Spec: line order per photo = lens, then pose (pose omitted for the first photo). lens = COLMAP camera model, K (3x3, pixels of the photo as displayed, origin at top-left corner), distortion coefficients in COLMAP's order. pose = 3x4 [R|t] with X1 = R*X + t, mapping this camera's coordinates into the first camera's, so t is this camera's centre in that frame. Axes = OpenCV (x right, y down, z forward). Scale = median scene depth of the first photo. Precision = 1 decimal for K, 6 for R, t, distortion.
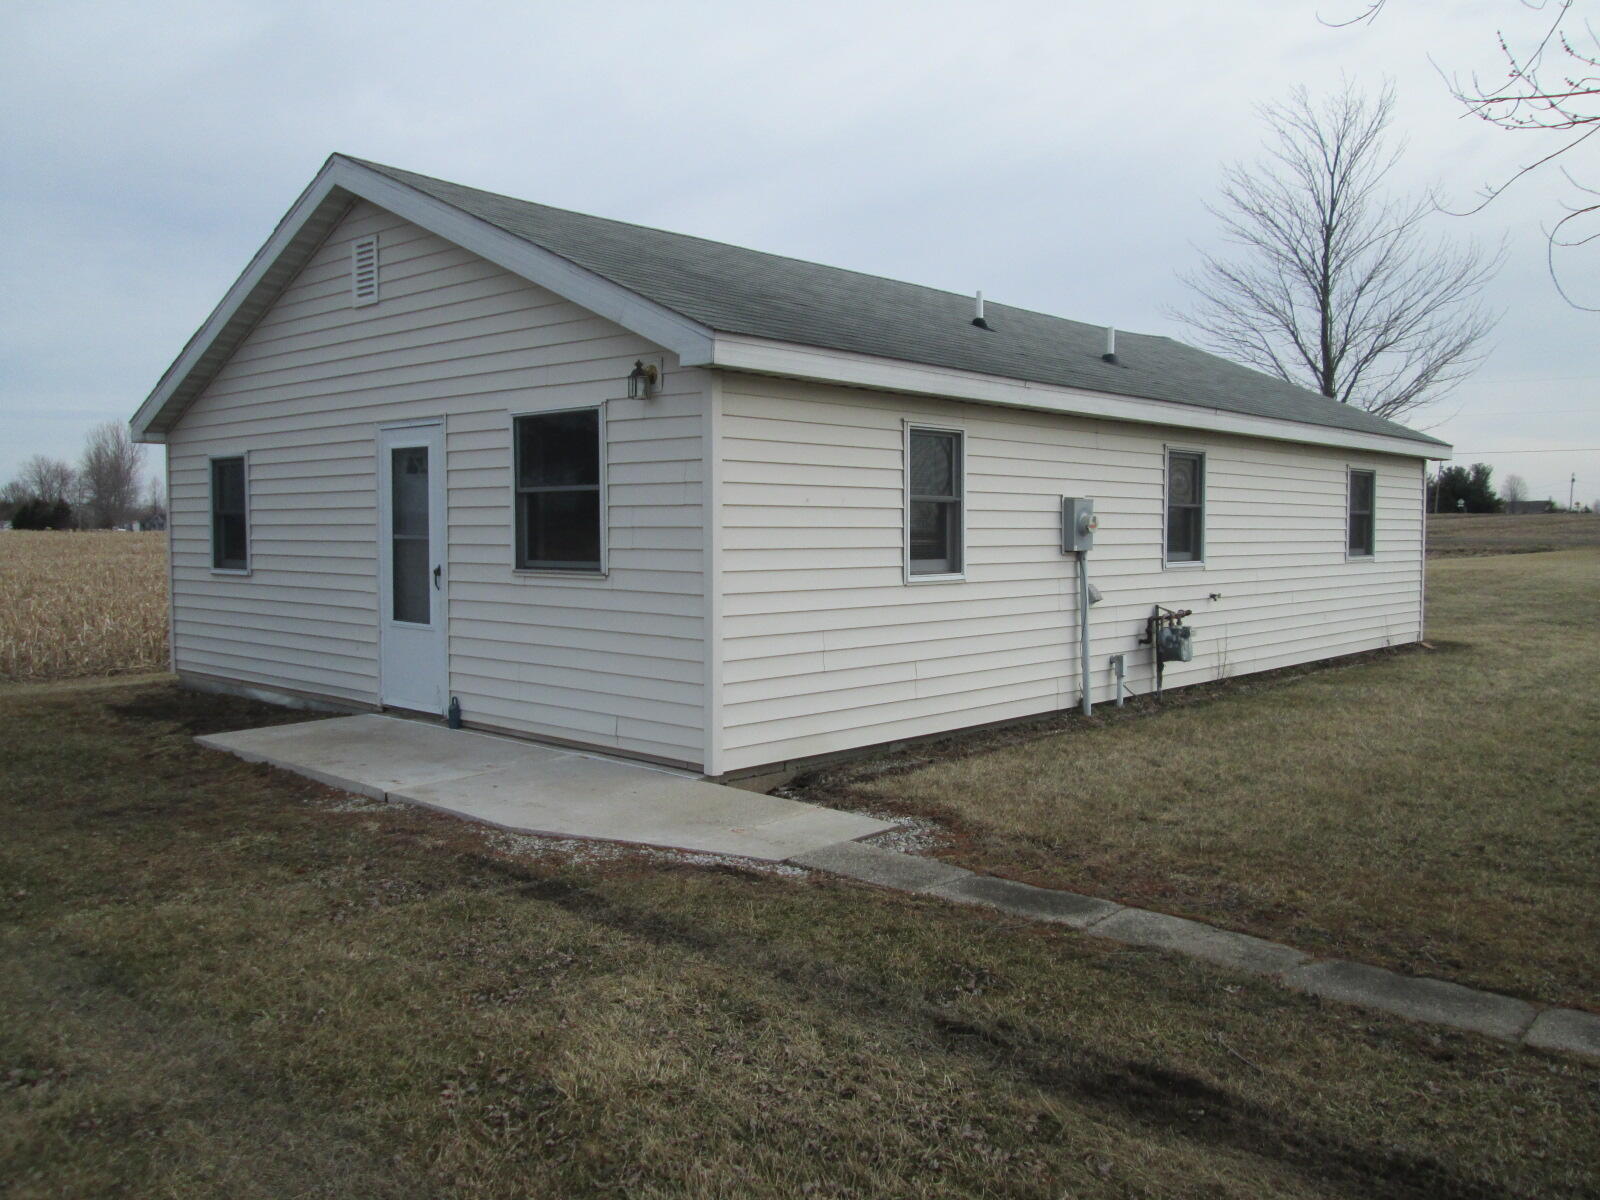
lens RADIAL K [[1319.6, 0, 800.0], [0, 1319.6, 600.0], [0, 0, 1]] dist [0.001524, -0.000759]
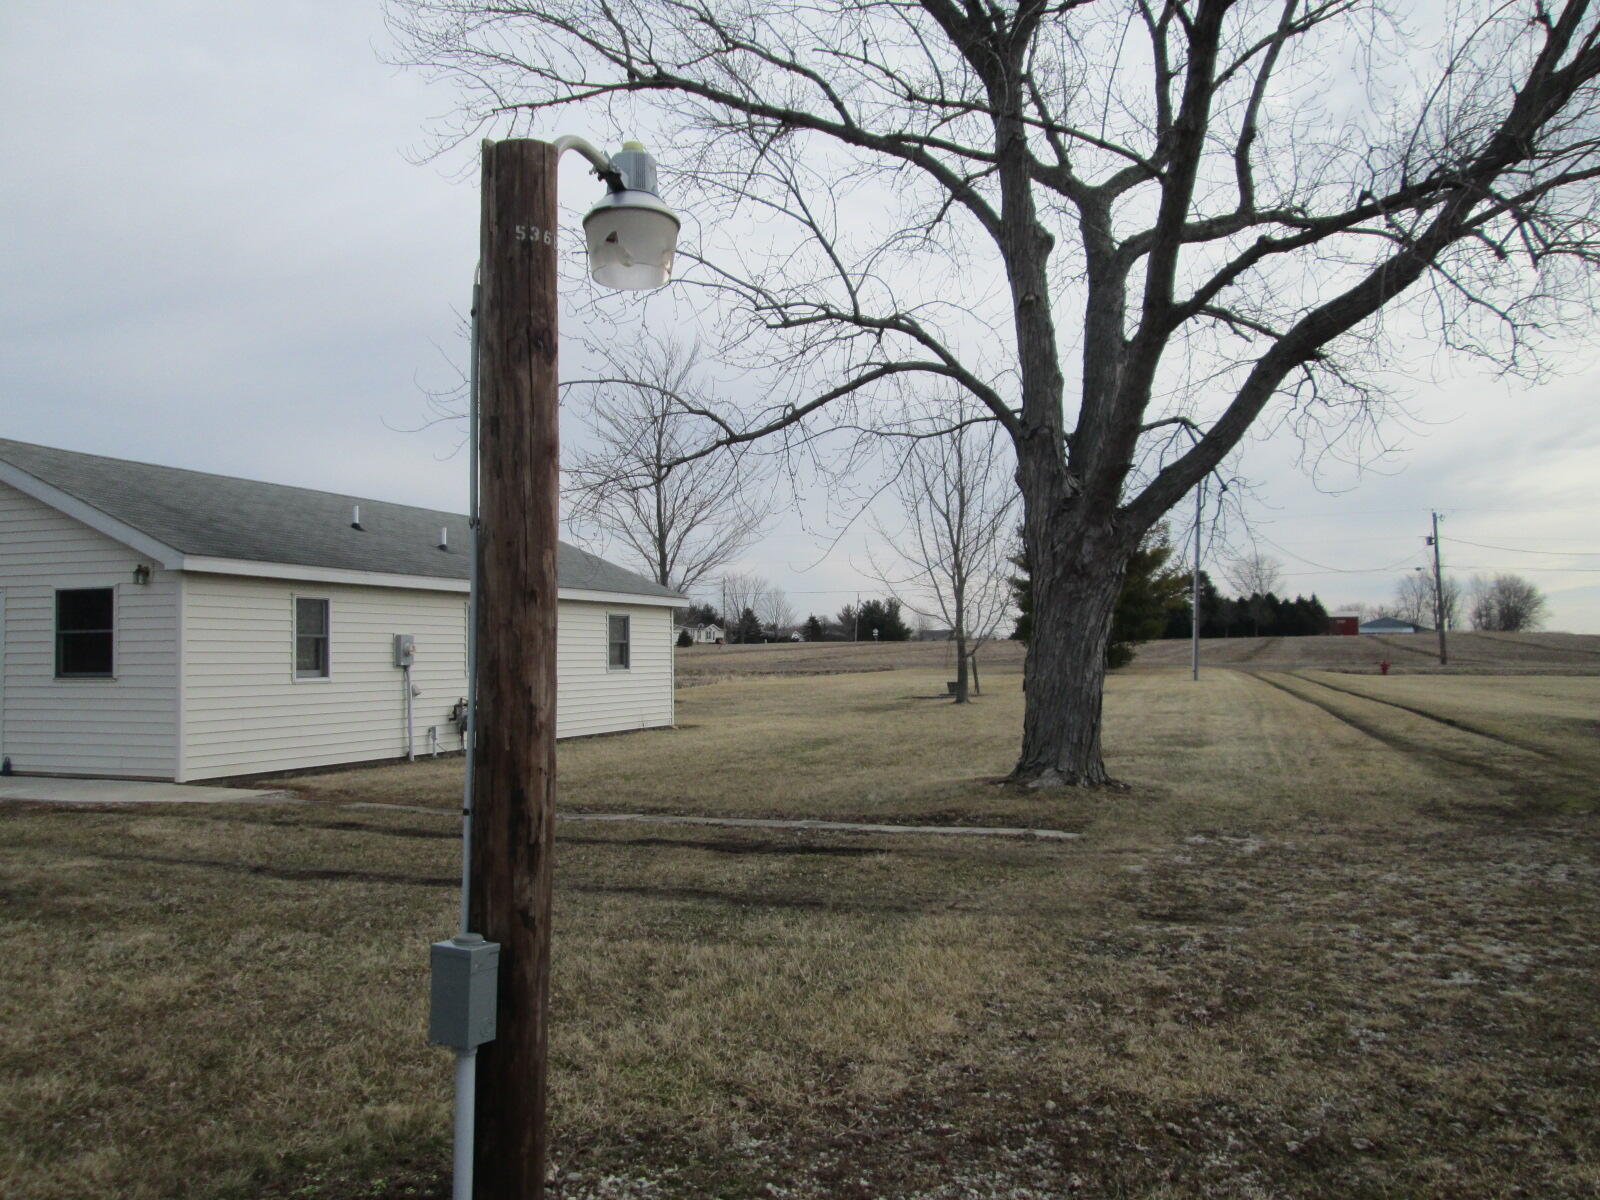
lens RADIAL K [[1330.6, 0, 800.0], [0, 1330.6, 600.0], [0, 0, 1]] dist [-0.041961, 0.008273]
pose [[0.924068, 0.006728, 0.382168, 0.026925], [0.030780, 0.995288, -0.091945, 0.061526], [-0.380986, 0.096727, 0.919507, -0.933422]]
